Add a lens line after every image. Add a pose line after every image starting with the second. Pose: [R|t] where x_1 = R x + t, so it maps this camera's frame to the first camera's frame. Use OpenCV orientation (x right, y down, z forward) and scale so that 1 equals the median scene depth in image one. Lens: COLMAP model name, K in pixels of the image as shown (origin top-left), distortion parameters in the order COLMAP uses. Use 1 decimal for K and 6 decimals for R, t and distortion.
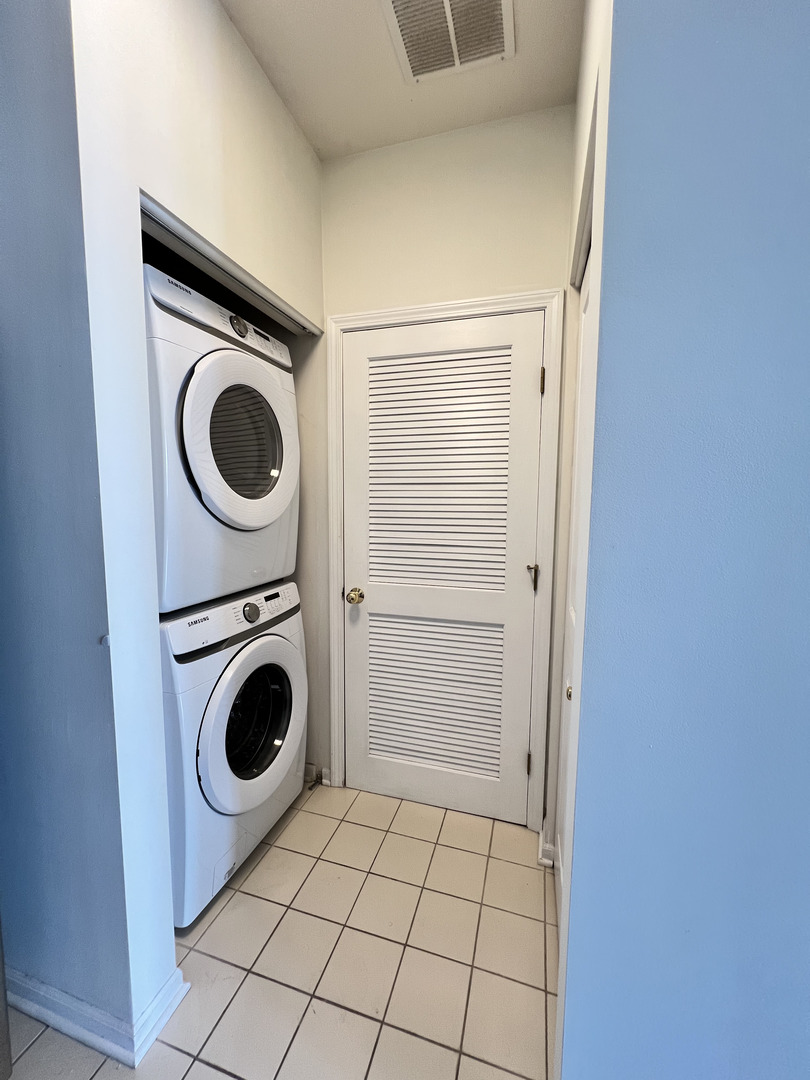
lens RADIAL K [[431.0, 0, 411.8], [0, 431.0, 538.8], [0, 0, 1]] dist [-0.004470, 0.000892]
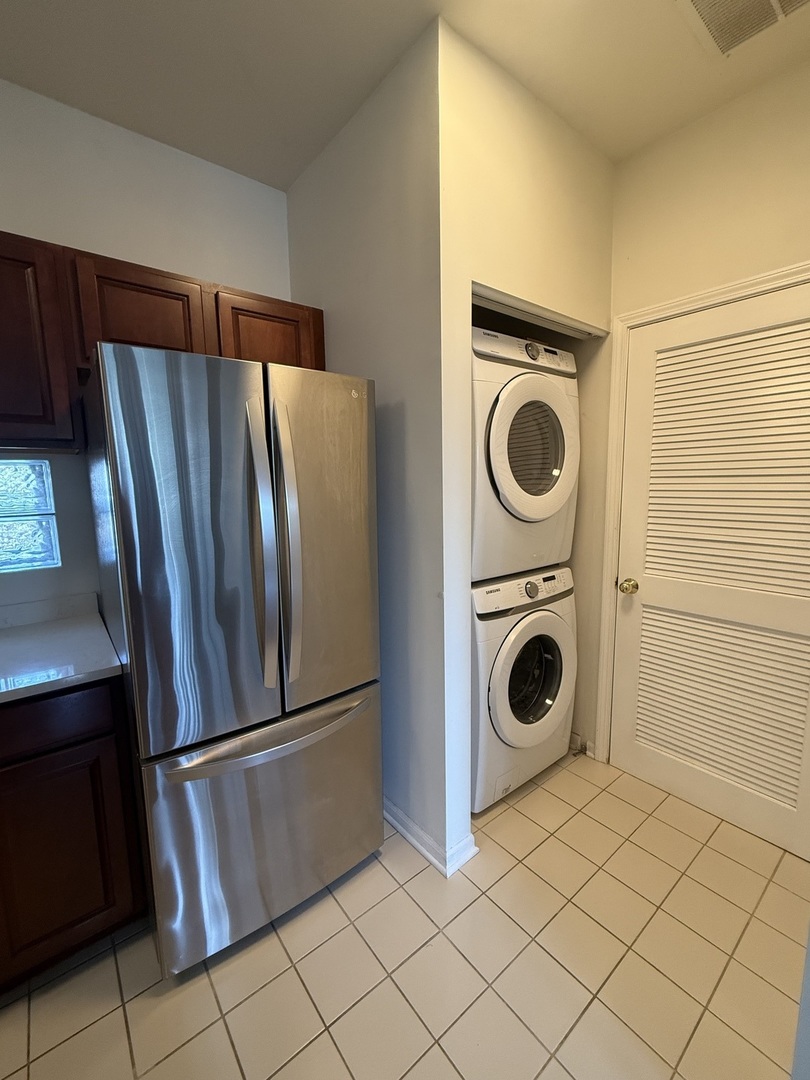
lens RADIAL K [[435.0, 0, 413.5], [0, 435.0, 543.6], [0, 0, 1]] dist [0.008010, -0.002780]
pose [[0.820330, 0.056085, -0.569134, 0.042429], [-0.027294, 0.997885, 0.058996, -0.020456], [0.571239, -0.032862, 0.820126, -0.183600]]
